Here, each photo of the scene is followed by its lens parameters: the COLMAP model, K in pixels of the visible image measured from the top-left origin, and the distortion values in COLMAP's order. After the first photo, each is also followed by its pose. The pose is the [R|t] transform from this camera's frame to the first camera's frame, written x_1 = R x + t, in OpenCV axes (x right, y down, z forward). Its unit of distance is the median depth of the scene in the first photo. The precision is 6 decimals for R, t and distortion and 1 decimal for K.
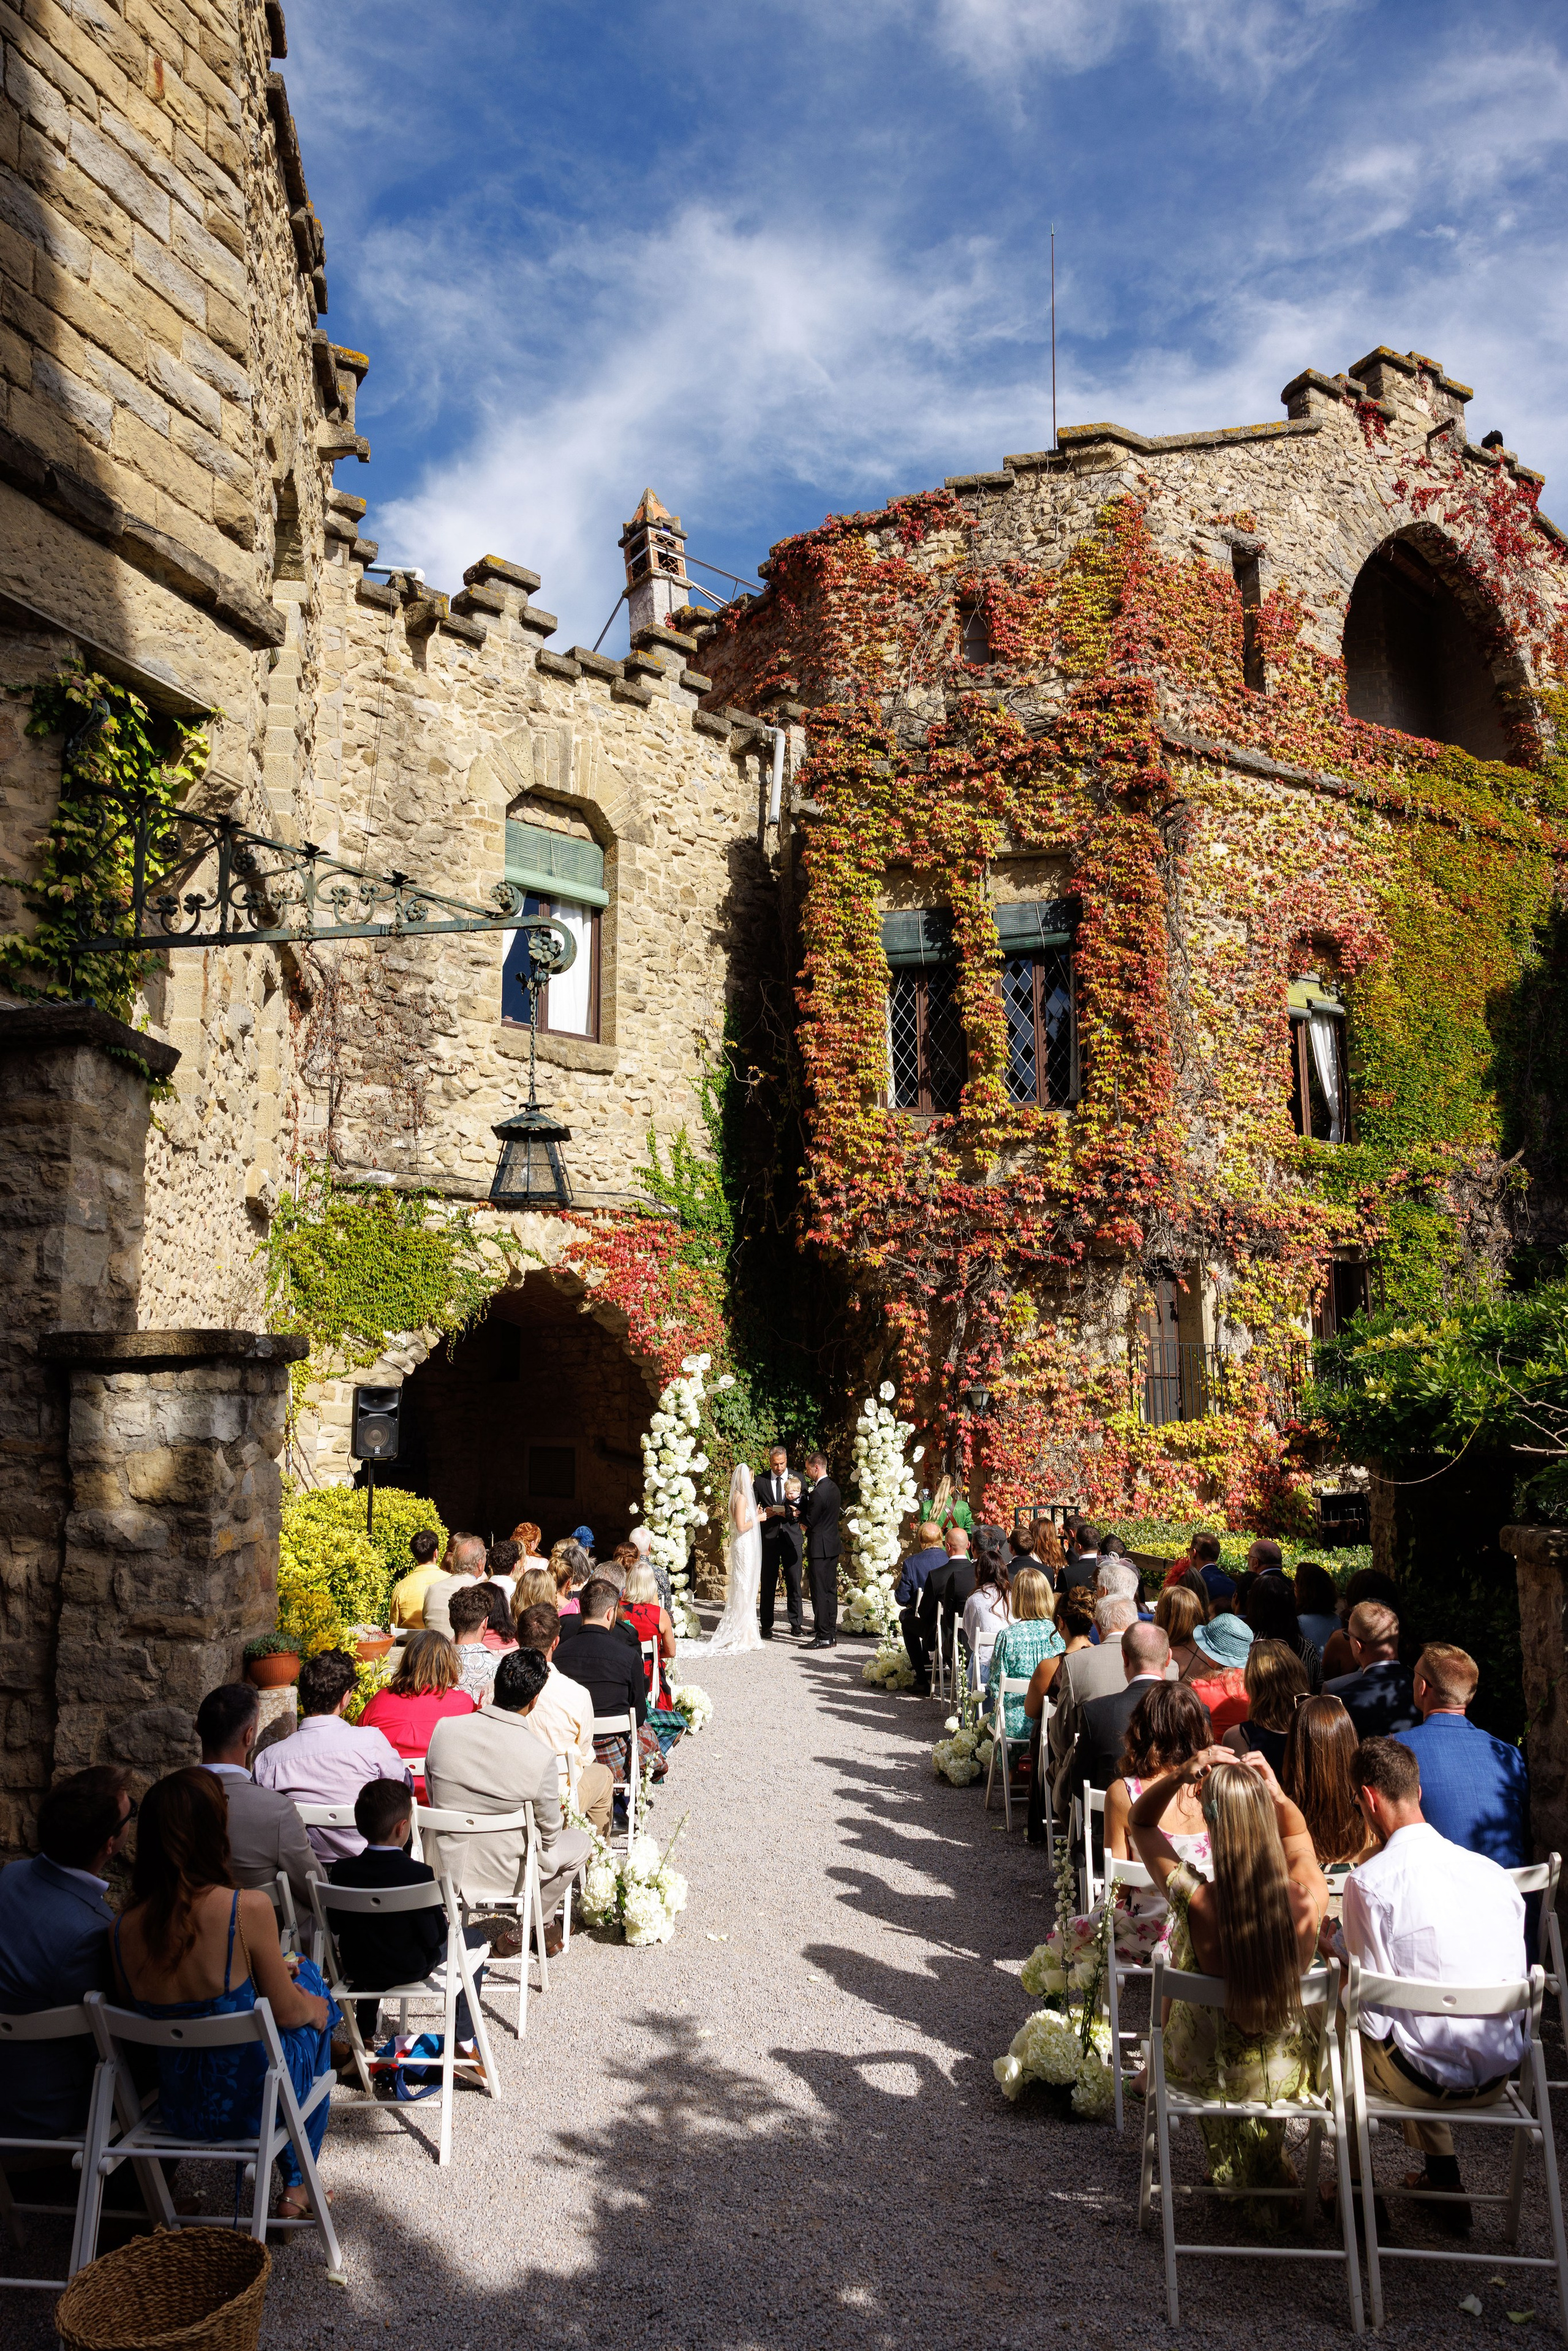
lens RADIAL K [[1588.7, 0, 785.7], [0, 1588.7, 1182.6], [0, 0, 1]] dist [-0.001348, 0.016235]
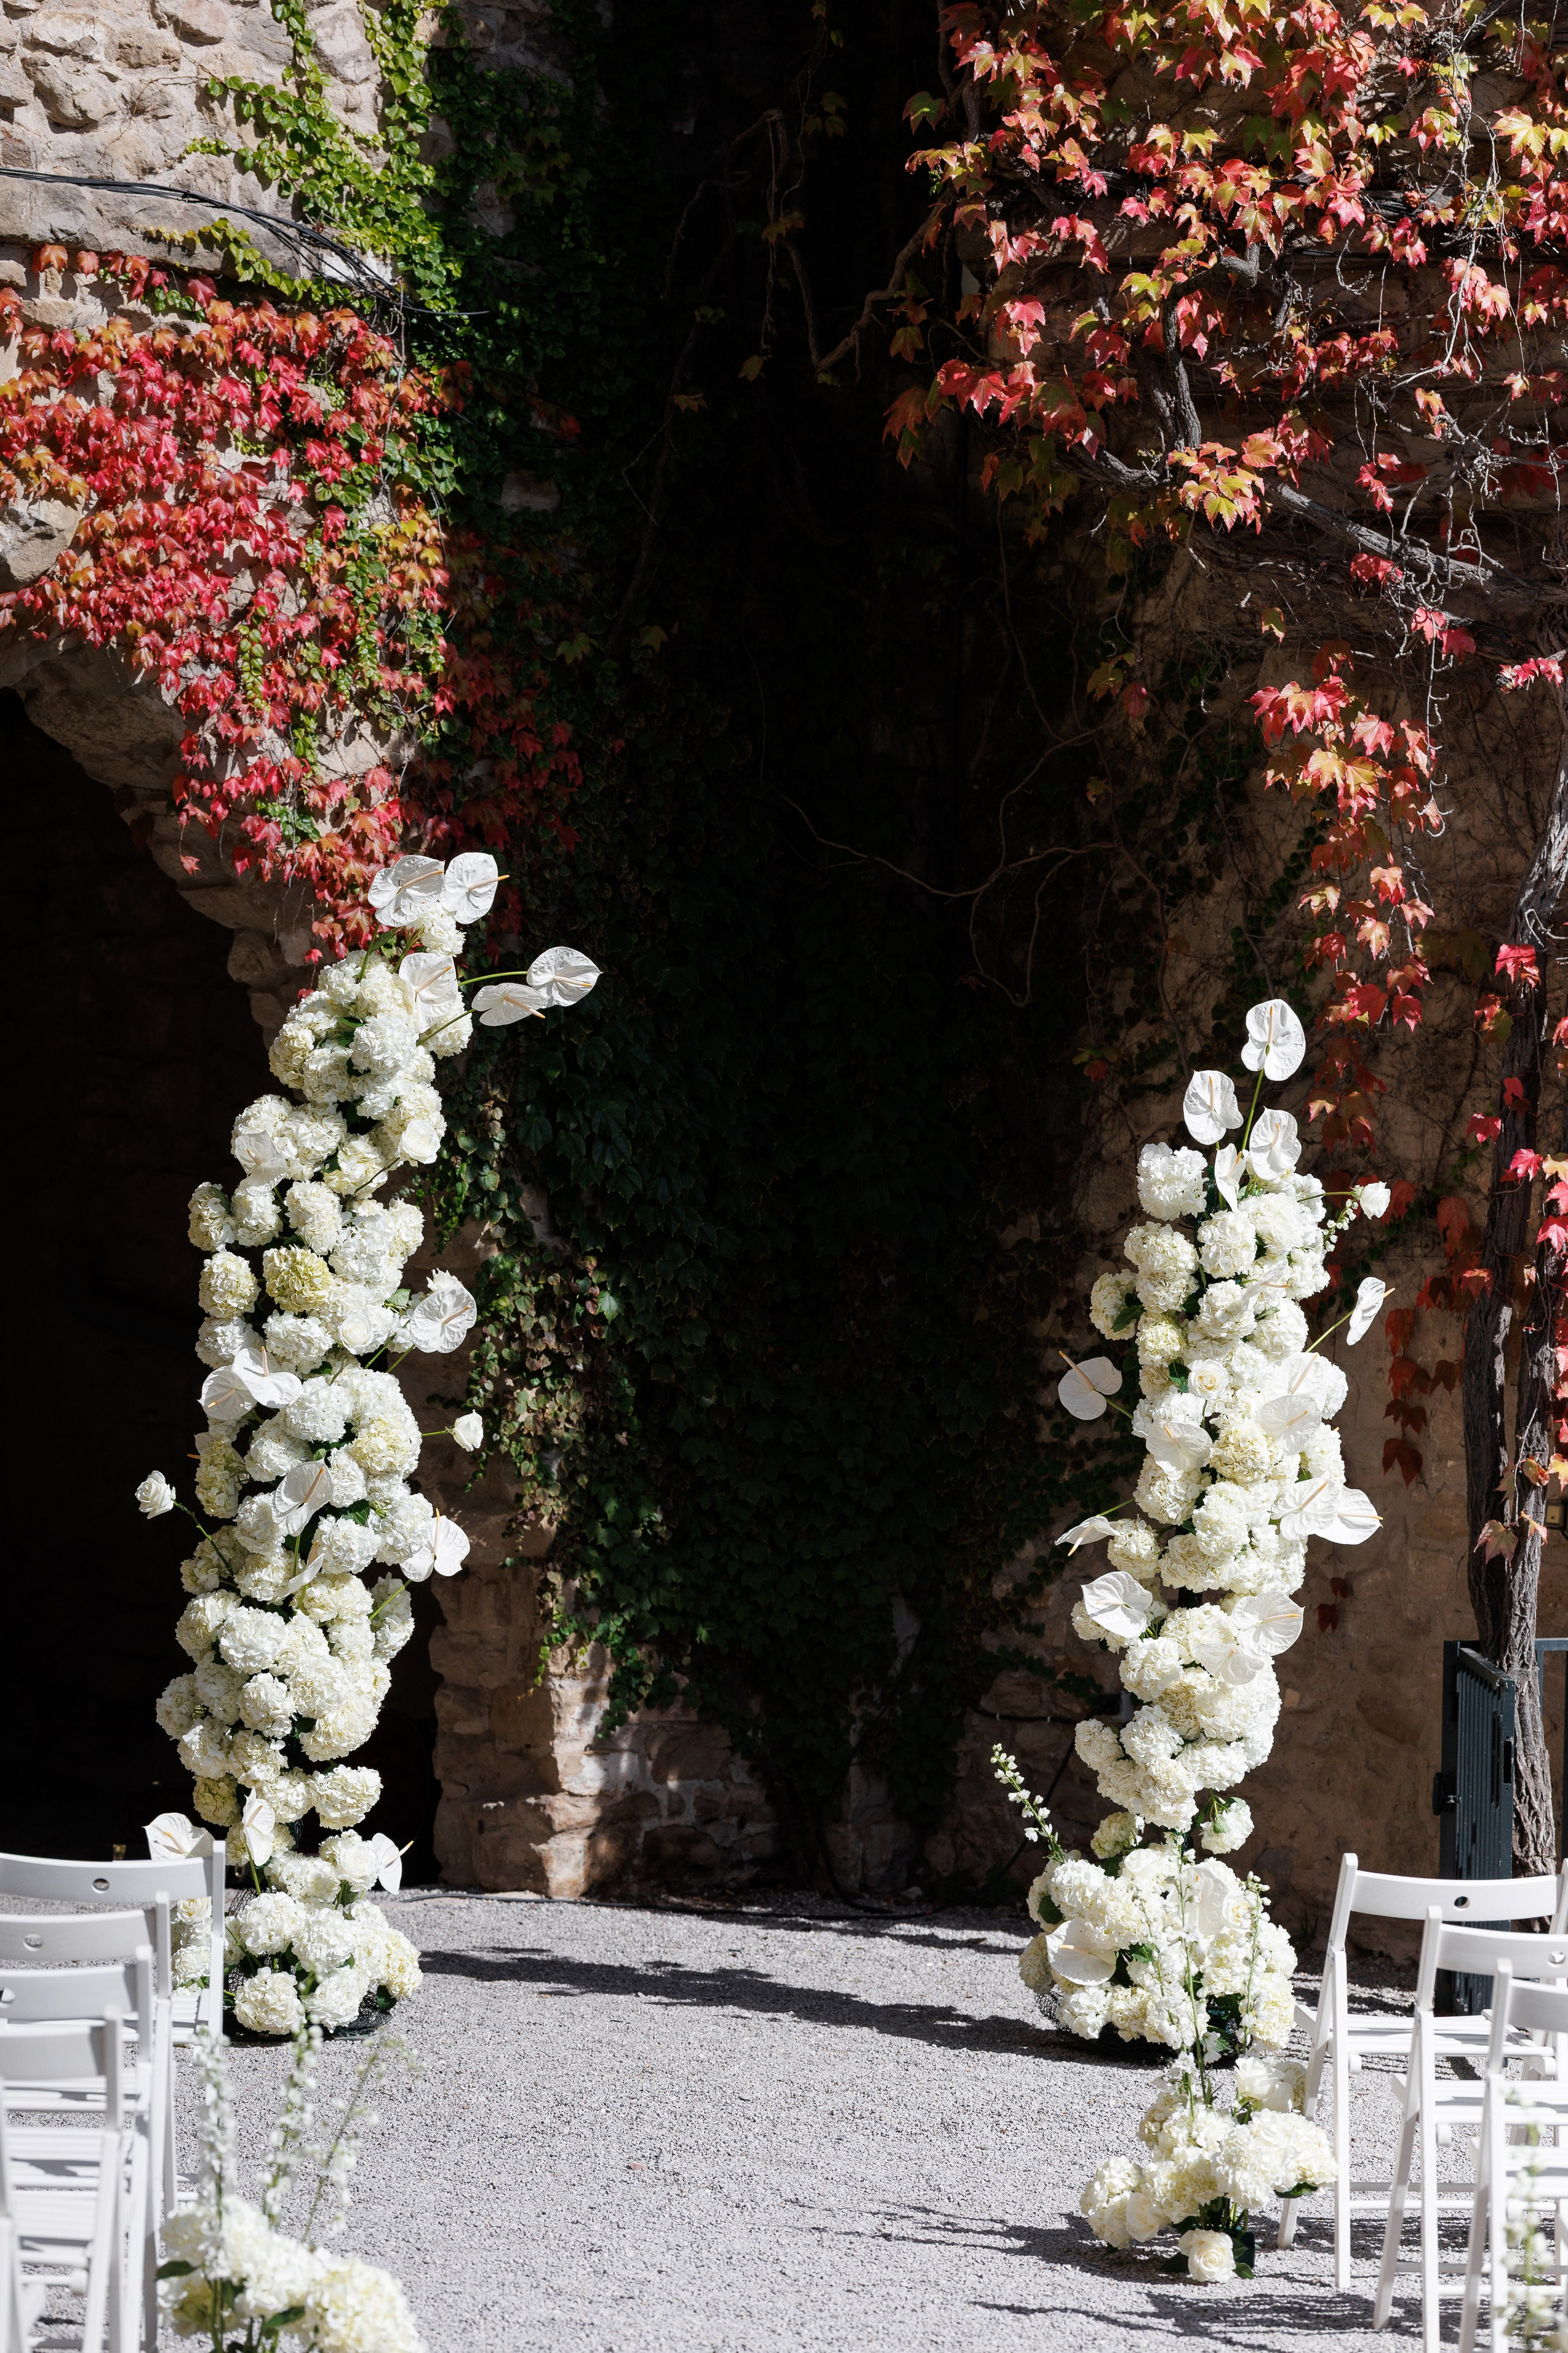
lens RADIAL K [[5915.5, 0, 783.3], [0, 5915.5, 1177.0], [0, 0, 1]] dist [0.070893, 0.049776]
pose [[0.999250, 0.033377, -0.019647, 0.011803], [-0.030578, 0.991210, 0.128717, 0.036105], [0.023771, -0.128019, 0.991487, 0.114803]]
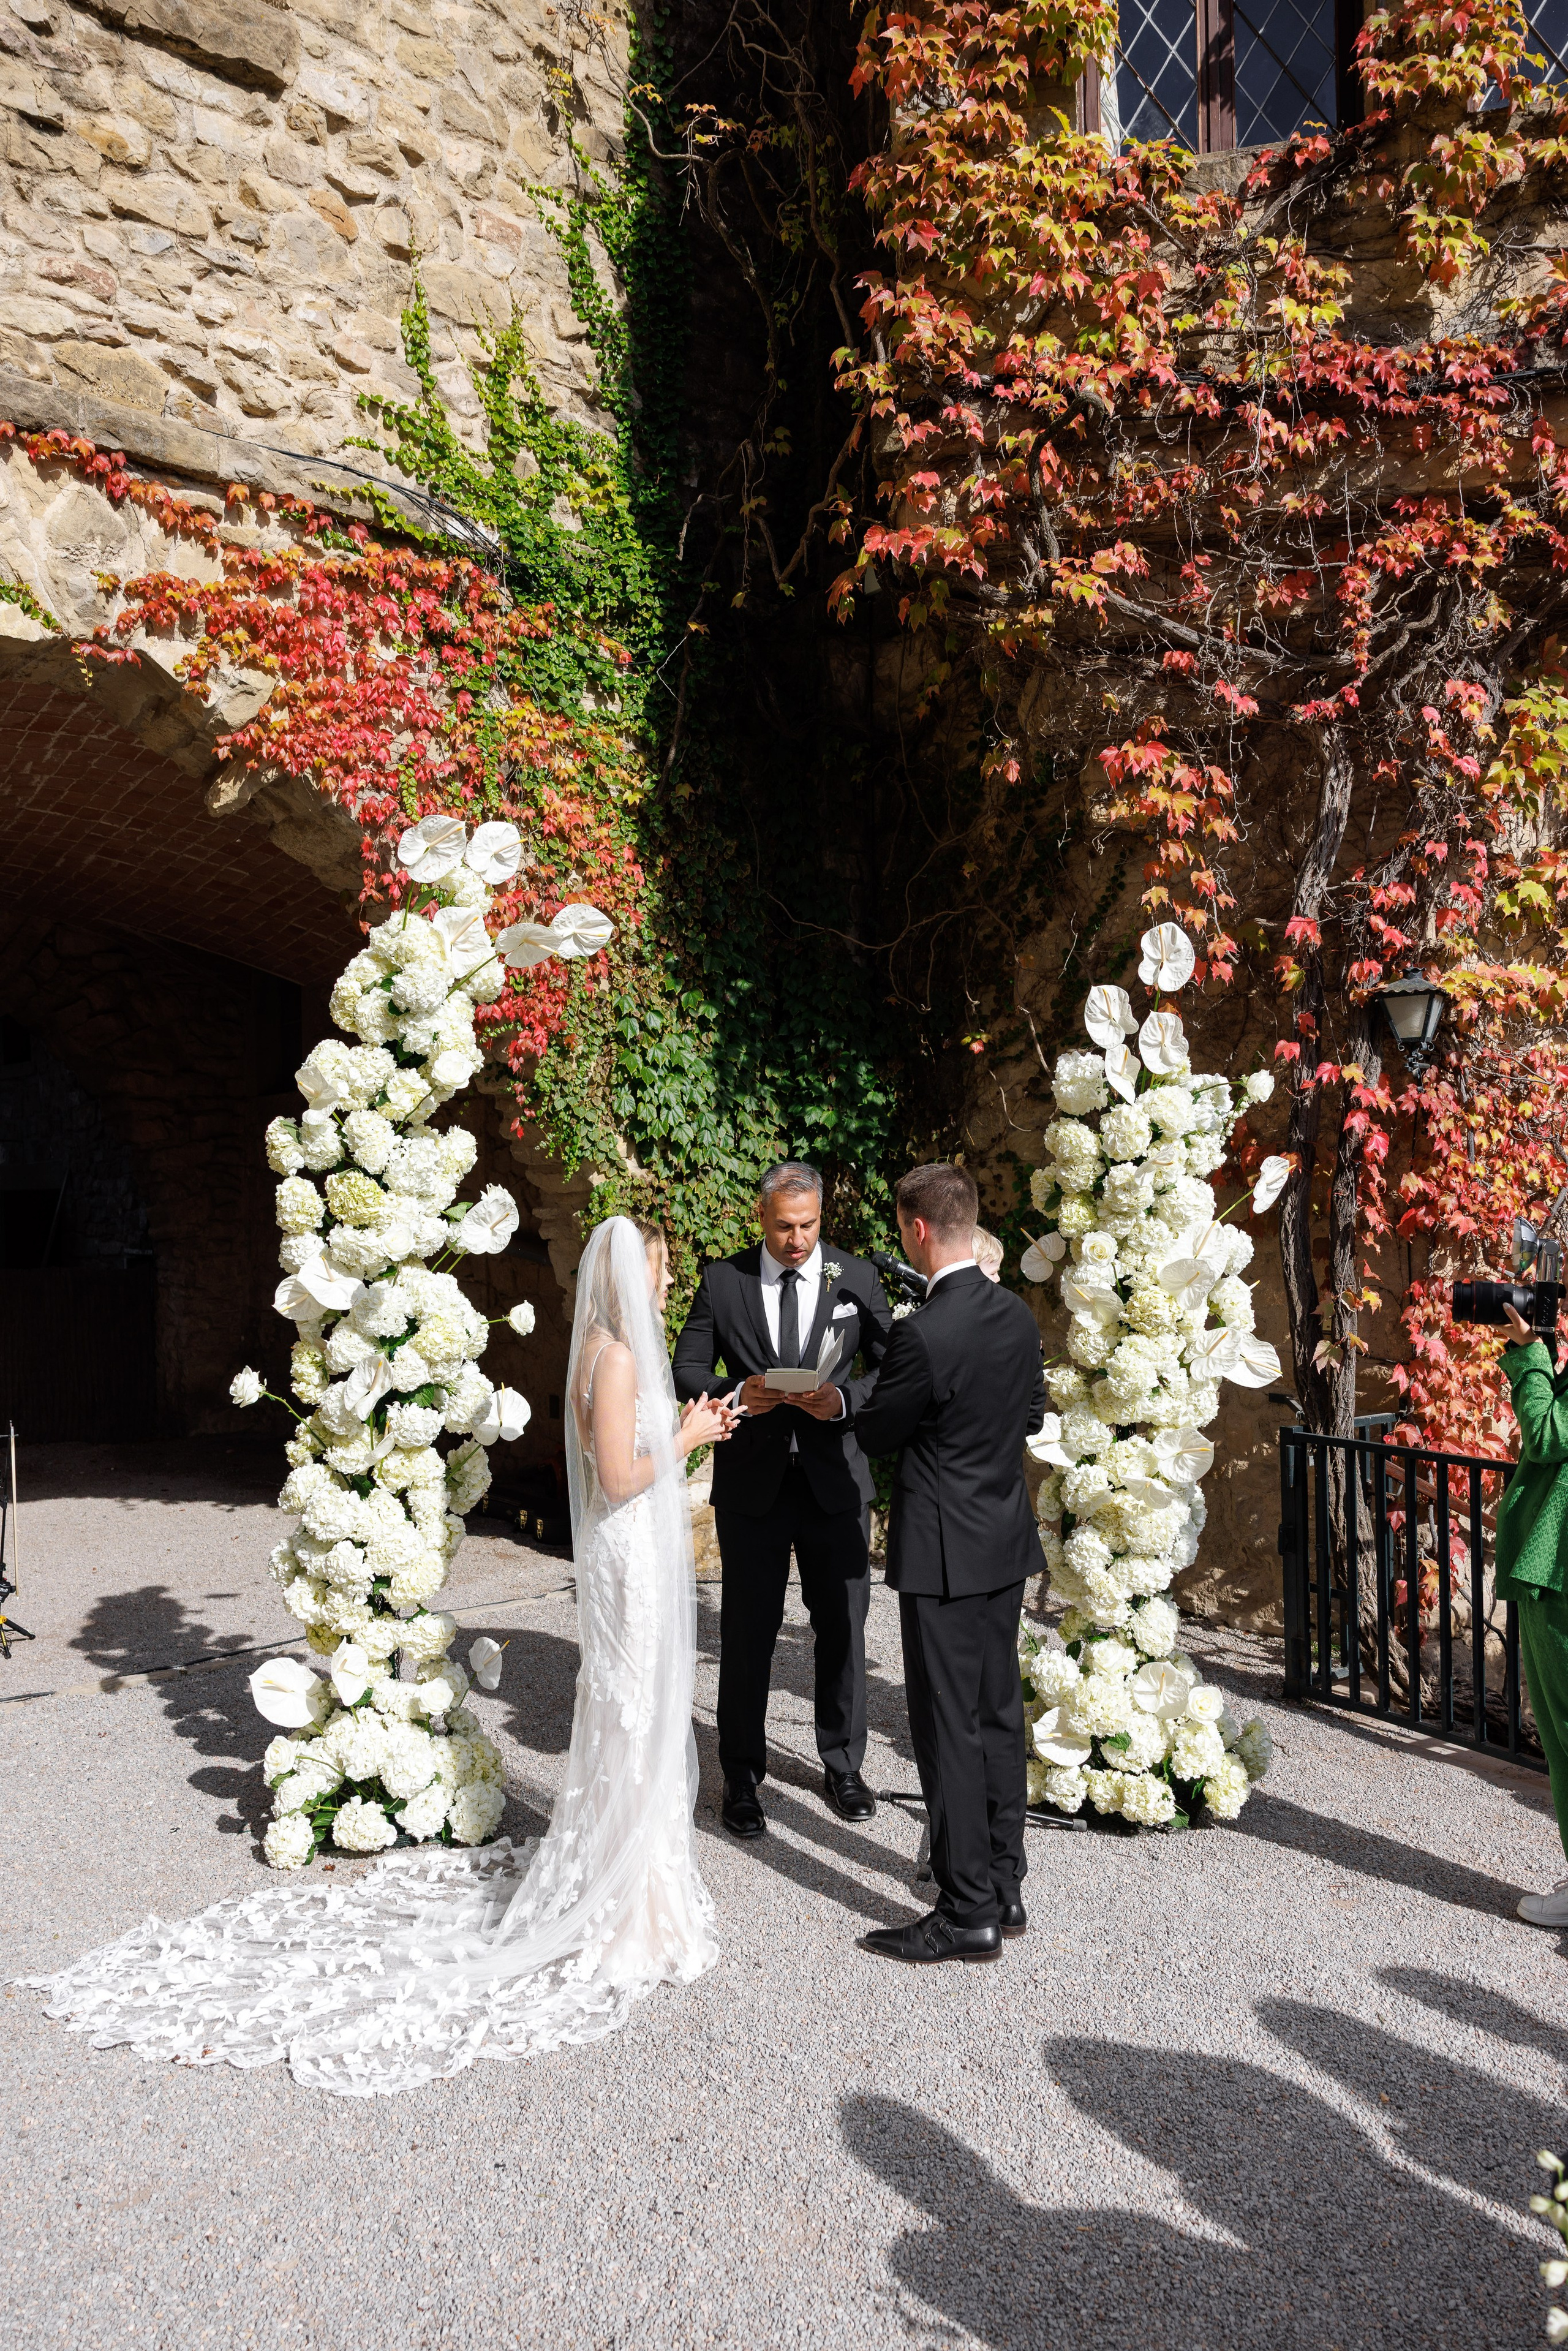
lens RADIAL K [[1614.1, 0, 776.5], [0, 1614.1, 1211.8], [0, 0, 1]] dist [0.001412, 0.001537]
pose [[0.999560, -0.011728, -0.027243, 0.003076], [0.015696, 0.988506, 0.150367, 0.116550], [0.025167, -0.150728, 0.988255, 0.632755]]
